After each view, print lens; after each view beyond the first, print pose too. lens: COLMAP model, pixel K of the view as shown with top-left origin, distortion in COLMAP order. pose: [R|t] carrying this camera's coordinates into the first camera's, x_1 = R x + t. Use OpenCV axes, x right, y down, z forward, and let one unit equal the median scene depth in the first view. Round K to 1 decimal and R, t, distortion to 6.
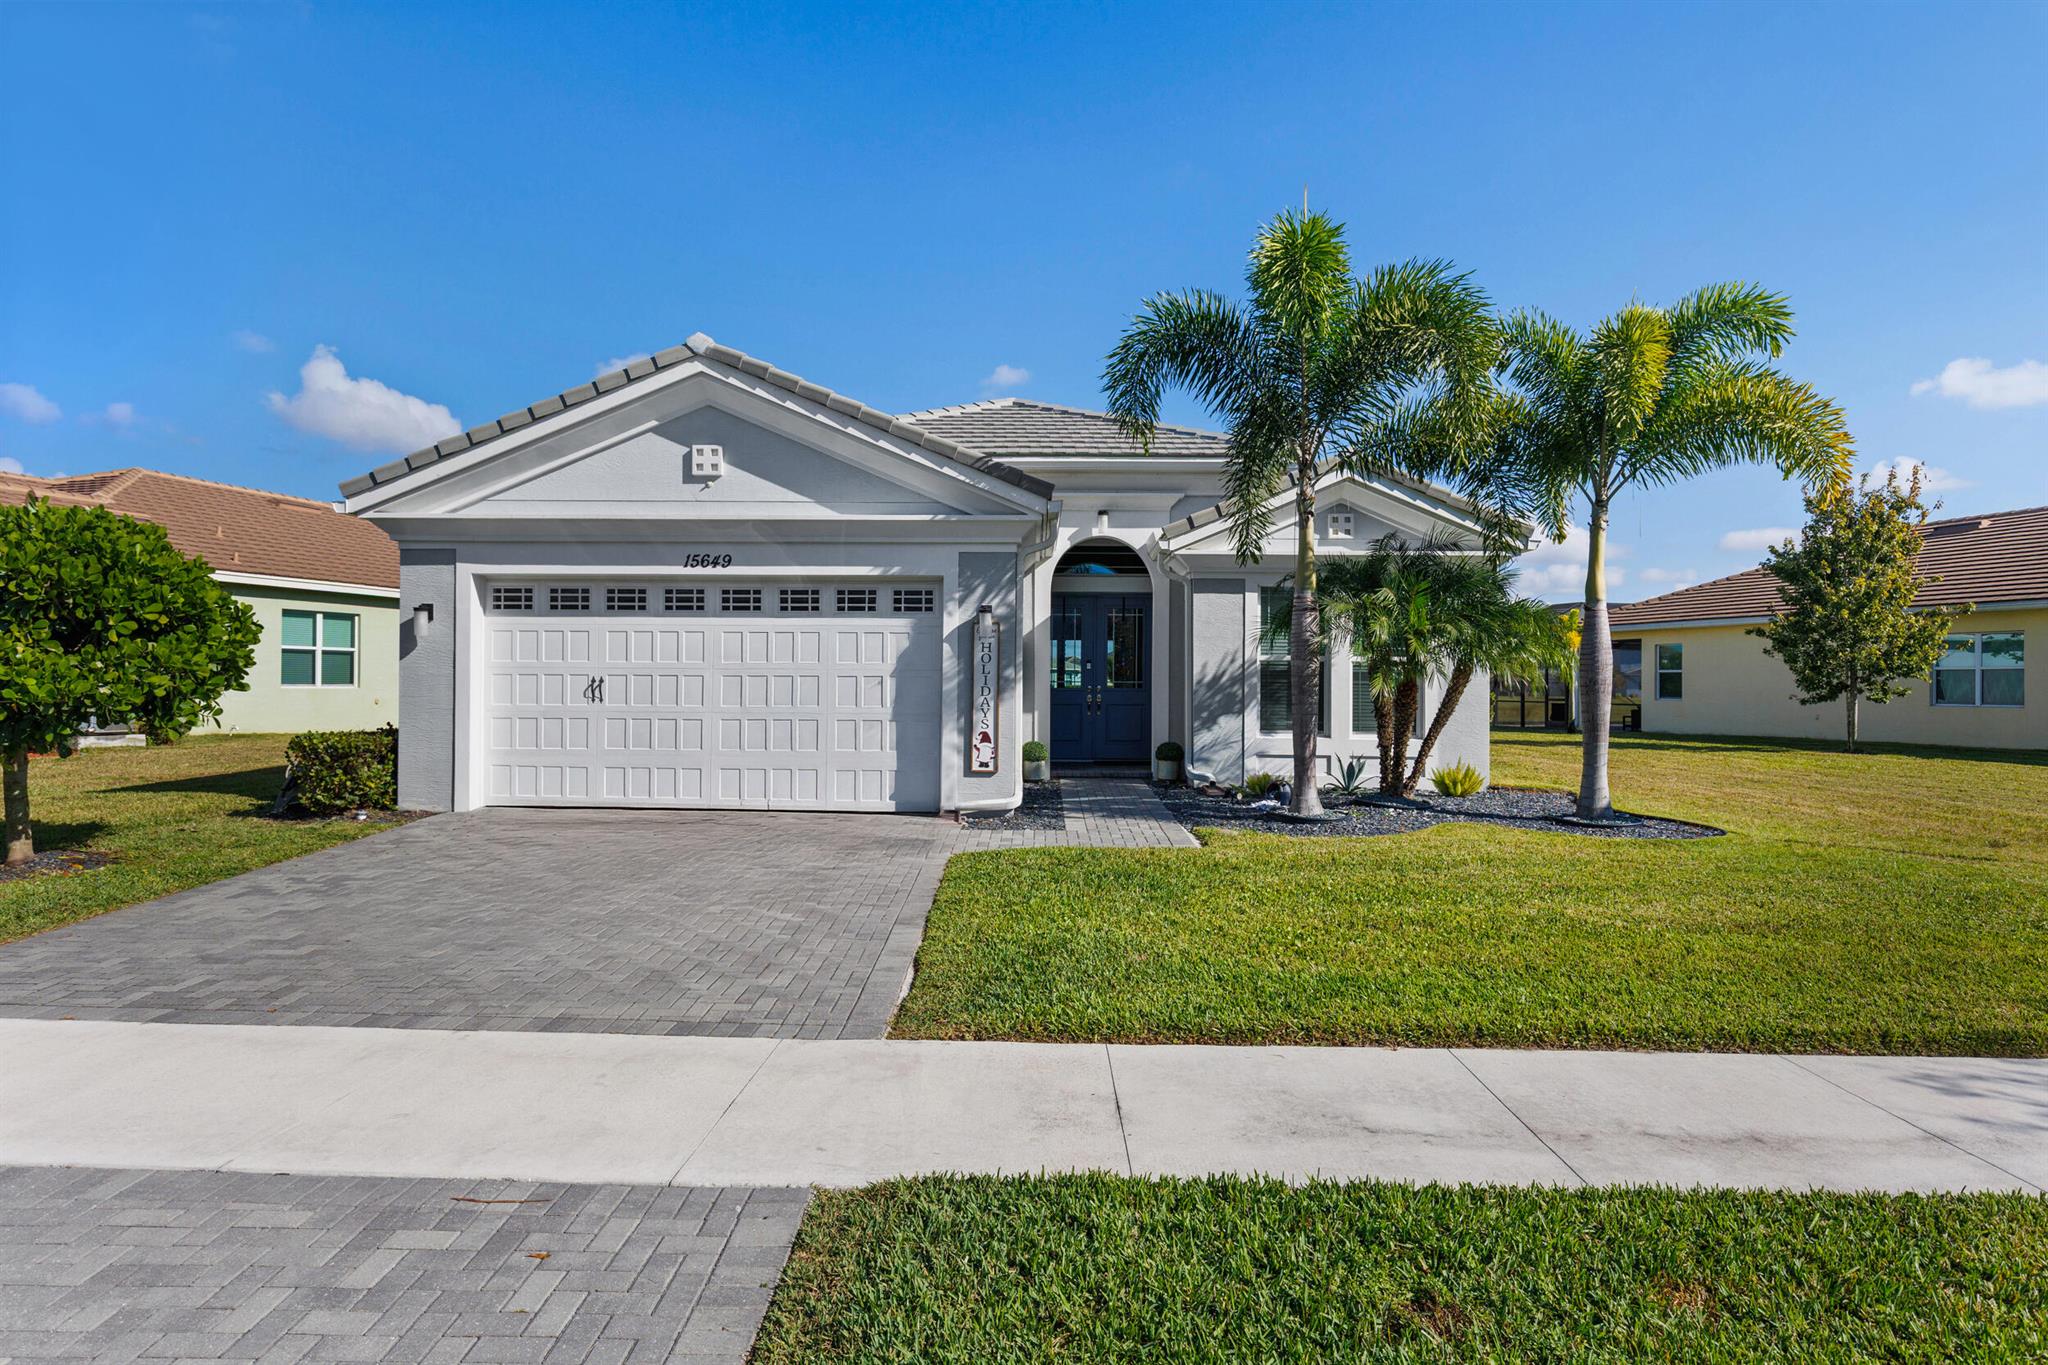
lens RADIAL K [[1128.3, 0, 1029.9], [0, 1128.3, 689.7], [0, 0, 1]] dist [0.000384, -0.000333]
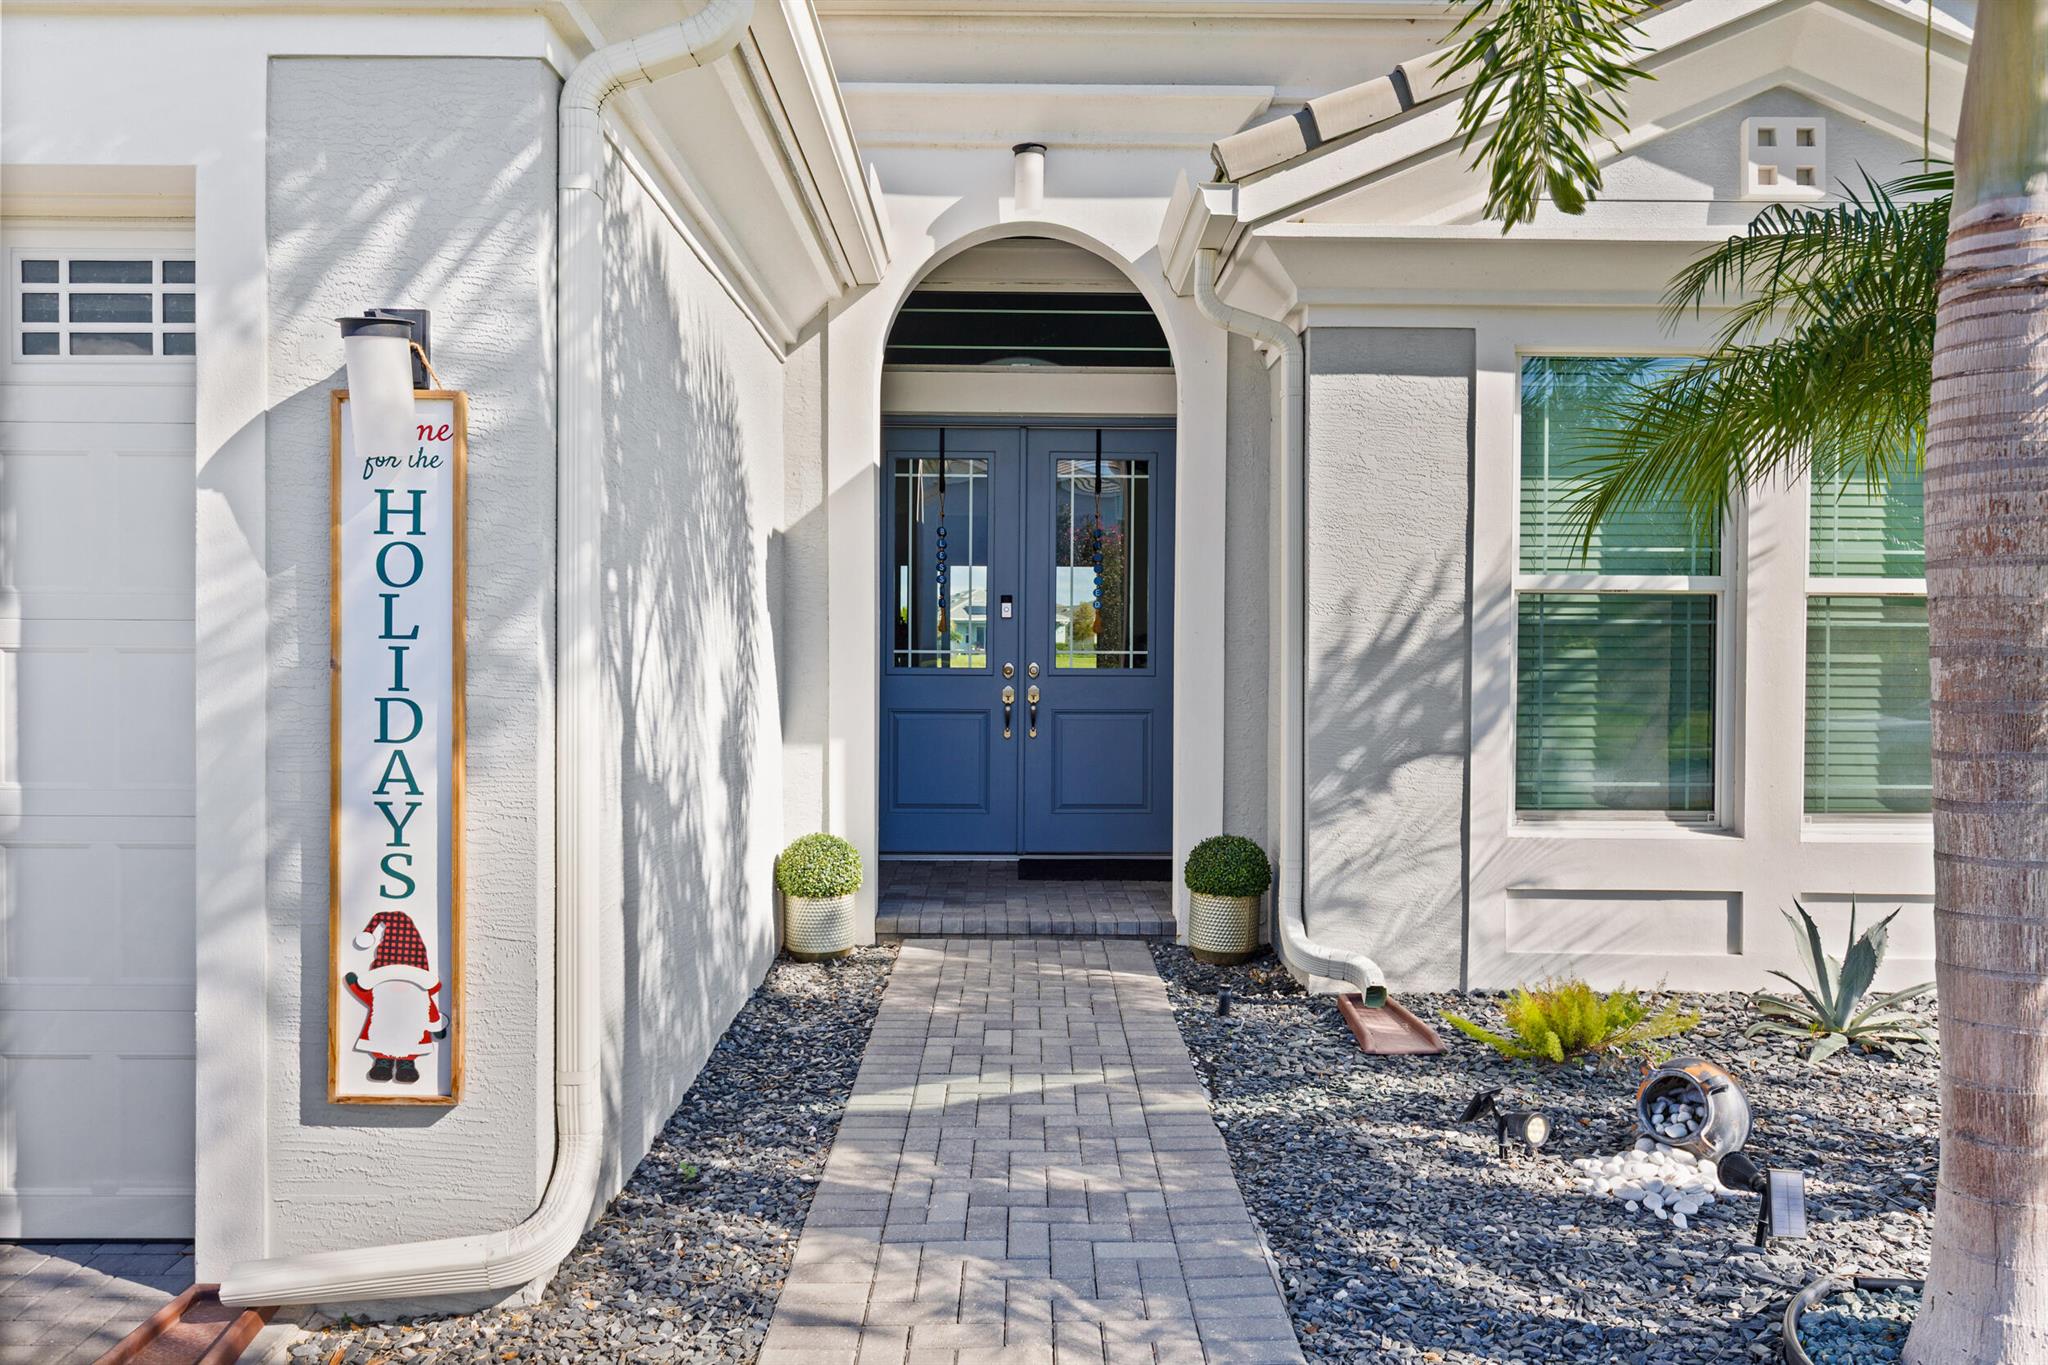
lens RADIAL K [[1503.4, 0, 1033.2], [0, 1503.4, 672.3], [0, 0, 1]] dist [-0.004256, 0.001092]
pose [[0.999764, -0.000156, 0.021746, 0.072300], [-0.000245, 0.999830, 0.018457, -0.012941], [-0.021745, -0.018458, 0.999593, 0.713268]]
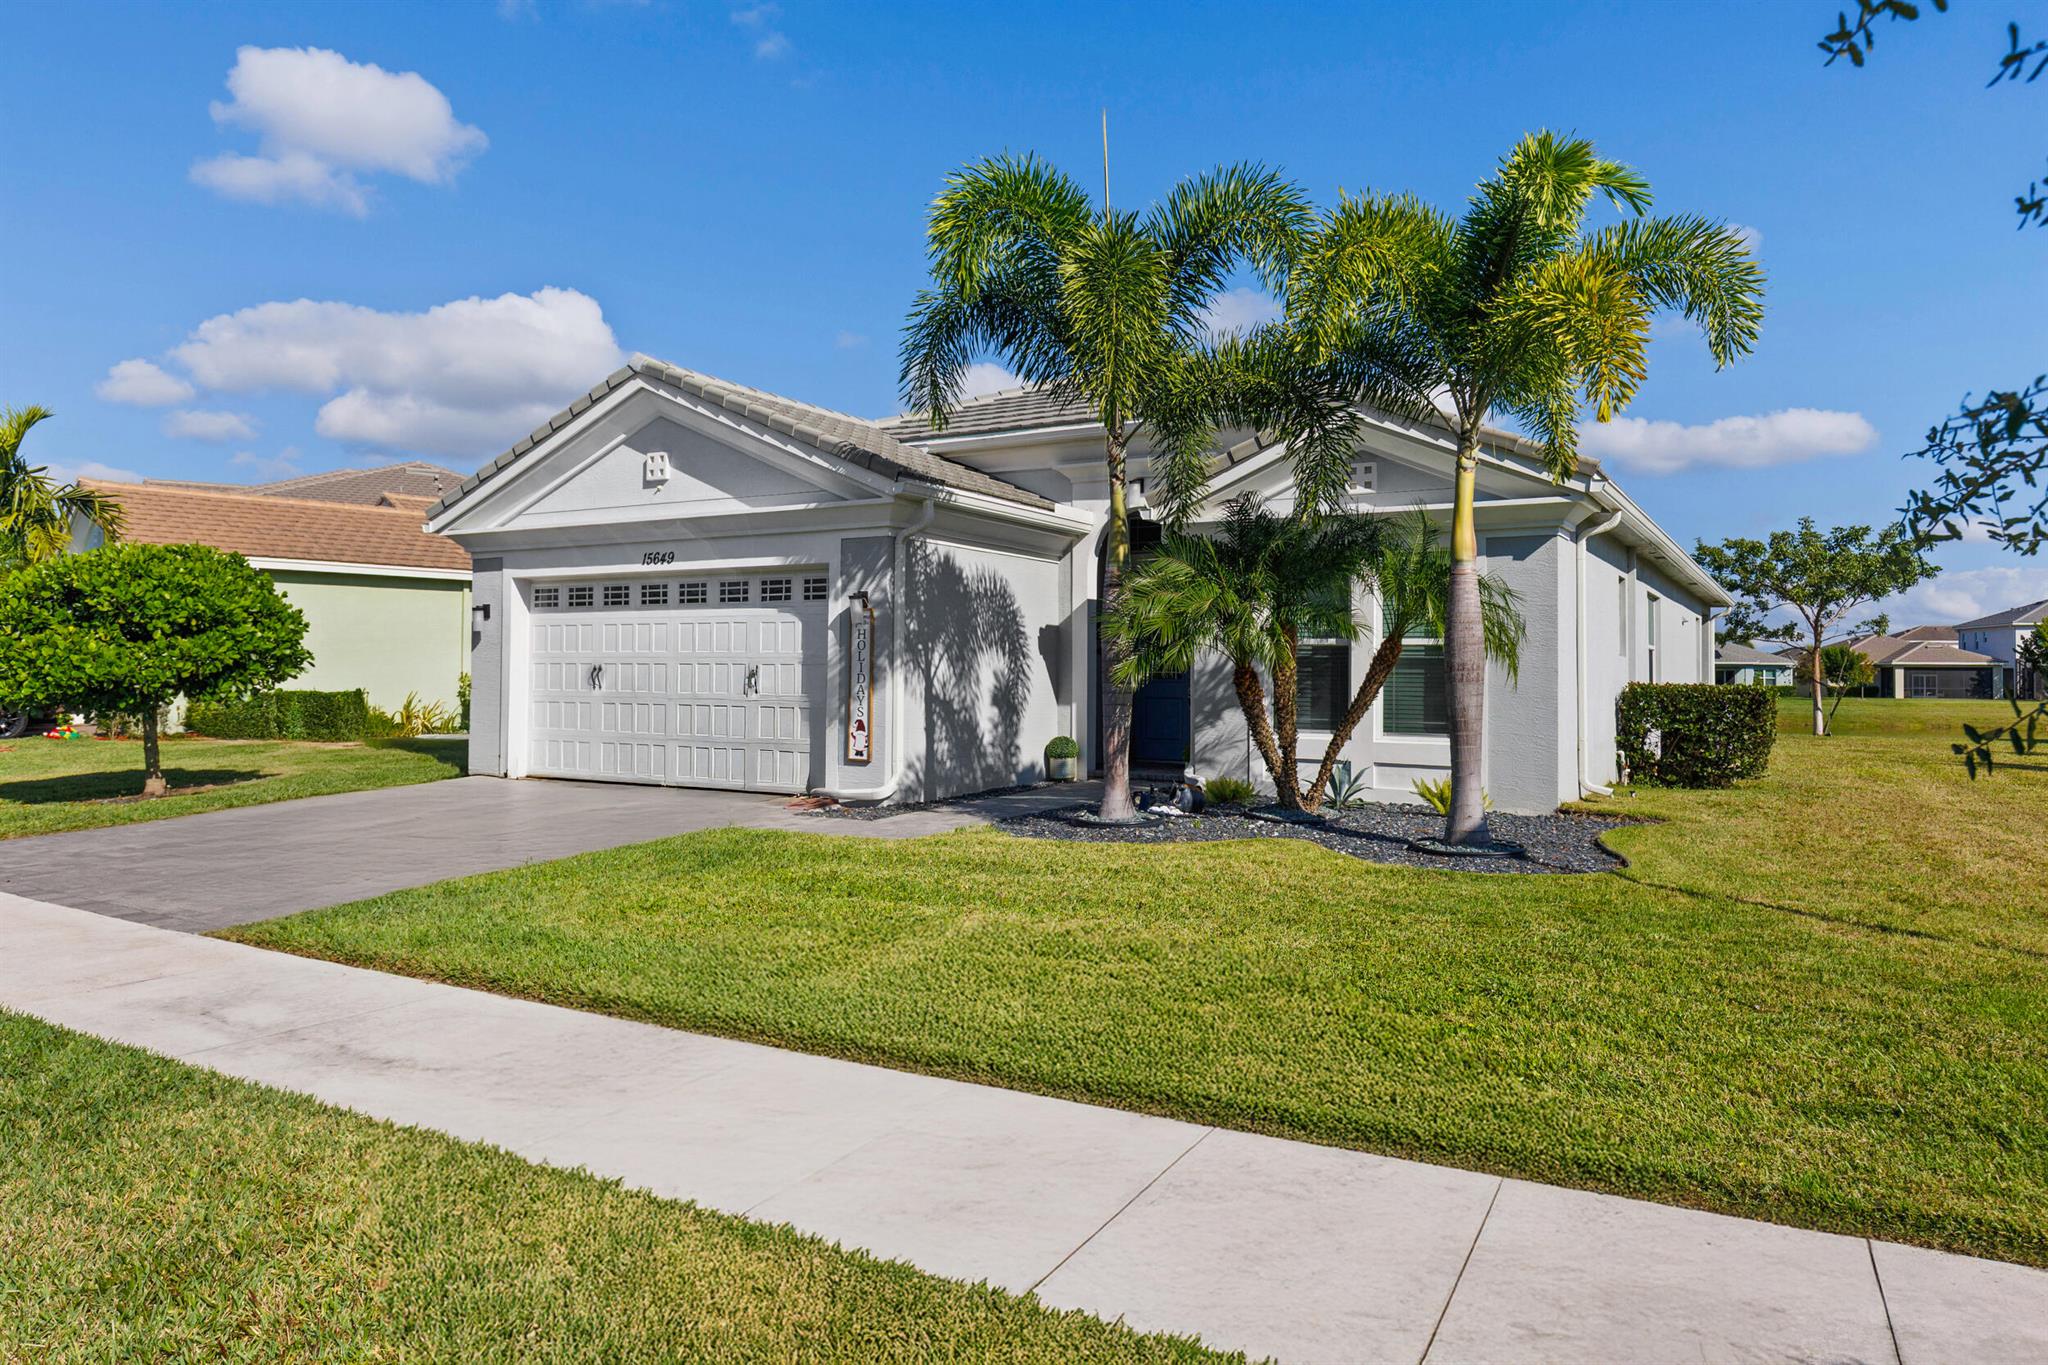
lens RADIAL K [[1307.6, 0, 1014.0], [0, 1307.6, 667.2], [0, 0, 1]] dist [0.016031, 0.000831]
pose [[0.865019, -0.000211, -0.501740, 0.645143], [-0.005981, 0.999925, -0.010732, 0.002666], [0.501704, 0.012285, 0.864952, 0.078020]]
